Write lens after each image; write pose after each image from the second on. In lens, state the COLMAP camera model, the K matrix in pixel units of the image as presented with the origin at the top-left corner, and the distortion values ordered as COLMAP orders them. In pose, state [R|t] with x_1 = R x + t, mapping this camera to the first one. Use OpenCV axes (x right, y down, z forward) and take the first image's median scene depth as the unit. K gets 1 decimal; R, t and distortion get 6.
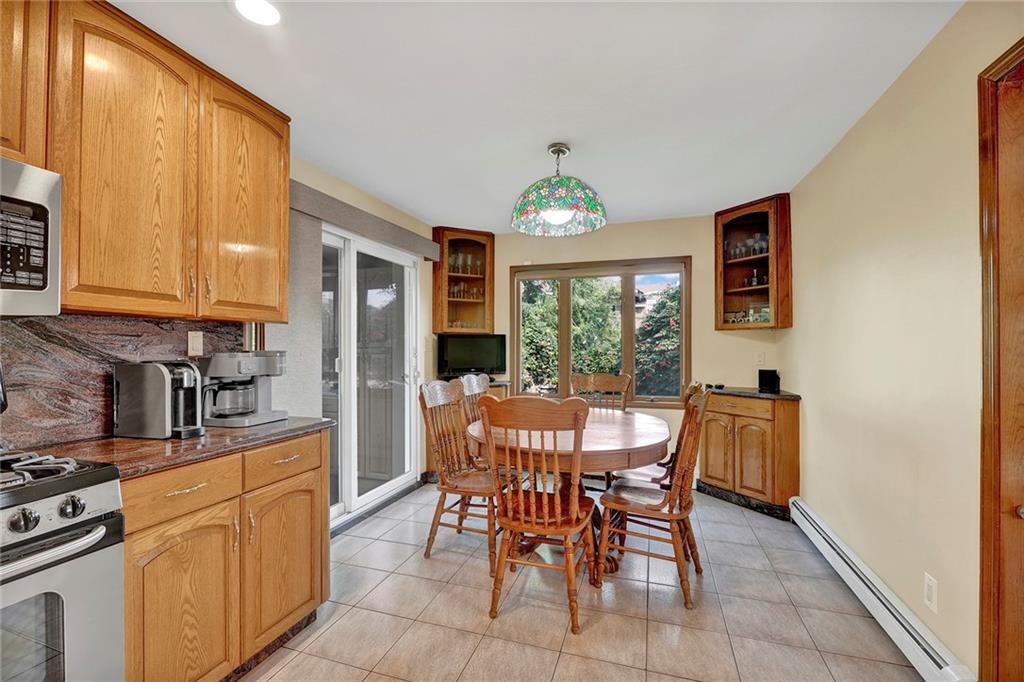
lens RADIAL K [[451.7, 0, 510.5], [0, 451.7, 343.6], [0, 0, 1]] dist [0.001462, 0.000186]
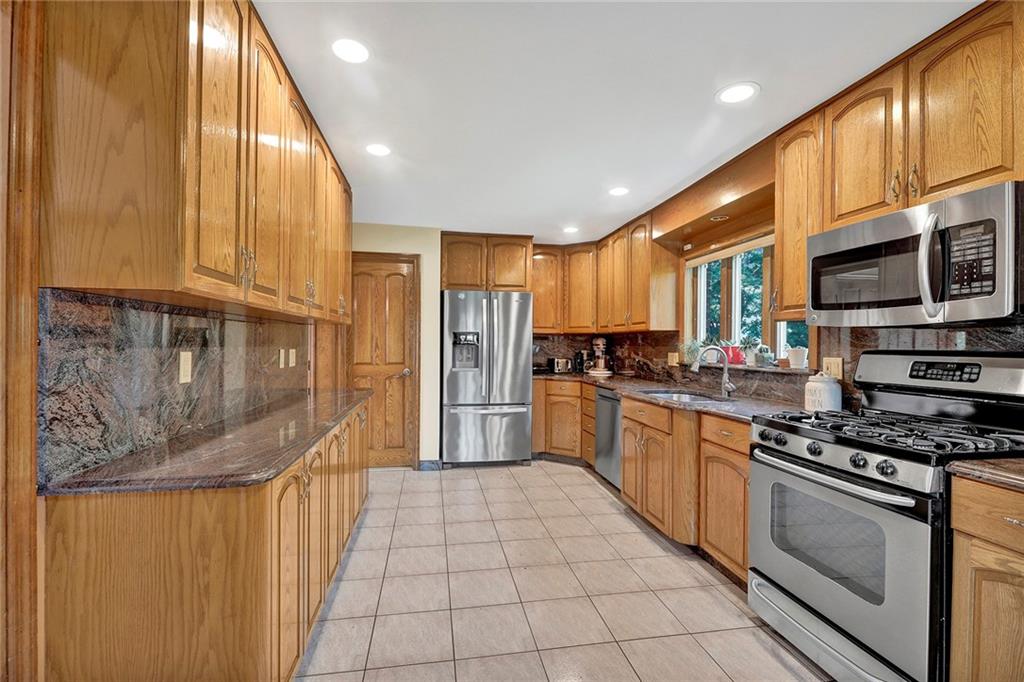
lens RADIAL K [[451.7, 0, 512.5], [0, 451.7, 341.0], [0, 0, 1]] dist [0.001462, 0.000186]
pose [[-0.882992, -0.000405, -0.469388, 0.532254], [0.002831, 0.999977, -0.006188, -0.002151], [0.469380, -0.006793, -0.882970, 1.461976]]
